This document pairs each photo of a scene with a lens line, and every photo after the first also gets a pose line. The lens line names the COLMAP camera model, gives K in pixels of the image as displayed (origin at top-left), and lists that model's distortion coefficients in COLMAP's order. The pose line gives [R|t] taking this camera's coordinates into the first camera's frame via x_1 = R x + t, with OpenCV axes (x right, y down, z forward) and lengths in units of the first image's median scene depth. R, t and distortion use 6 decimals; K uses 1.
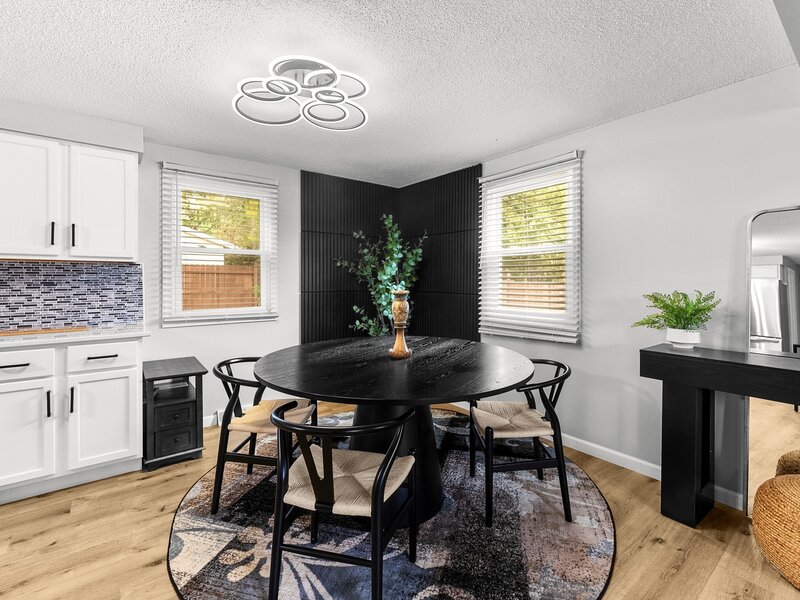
lens RADIAL K [[367.4, 0, 399.3], [0, 367.4, 286.2], [0, 0, 1]] dist [-0.000168, -0.000683]
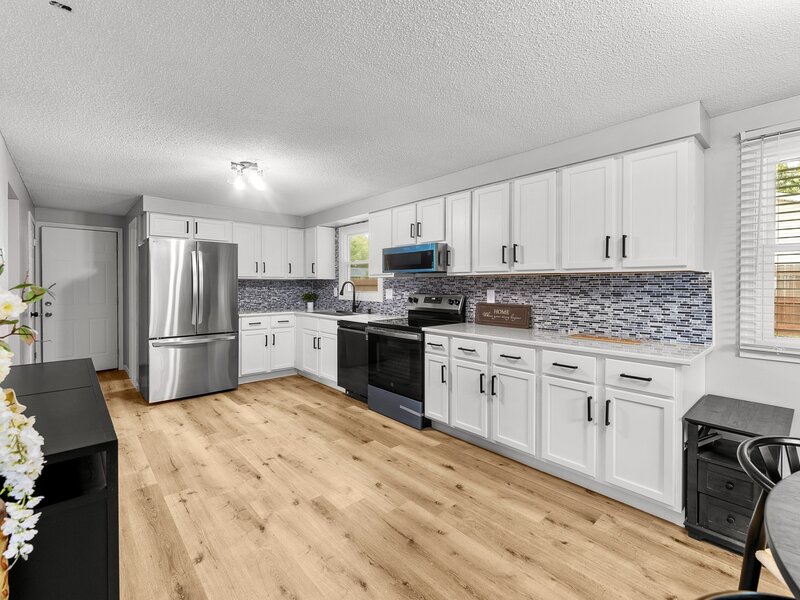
lens RADIAL K [[367.4, 0, 399.3], [0, 367.4, 286.2], [0, 0, 1]] dist [-0.000168, -0.000683]
pose [[0.073061, 0.006196, -0.997308, 0.052881], [-0.015544, 0.999866, 0.005073, -0.026363], [0.997206, 0.015132, 0.073148, 0.303471]]
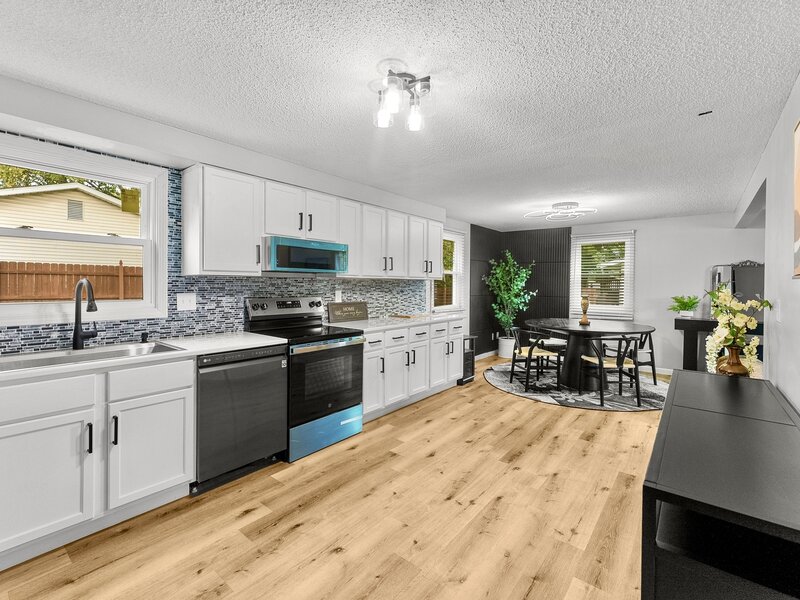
lens RADIAL K [[367.4, 0, 399.3], [0, 367.4, 286.2], [0, 0, 1]] dist [-0.000168, -0.000683]
pose [[0.973714, 0.006975, 0.227669, -1.420594], [-0.005445, 0.999958, -0.007346, -0.020096], [-0.227711, 0.005913, 0.973711, -0.837432]]
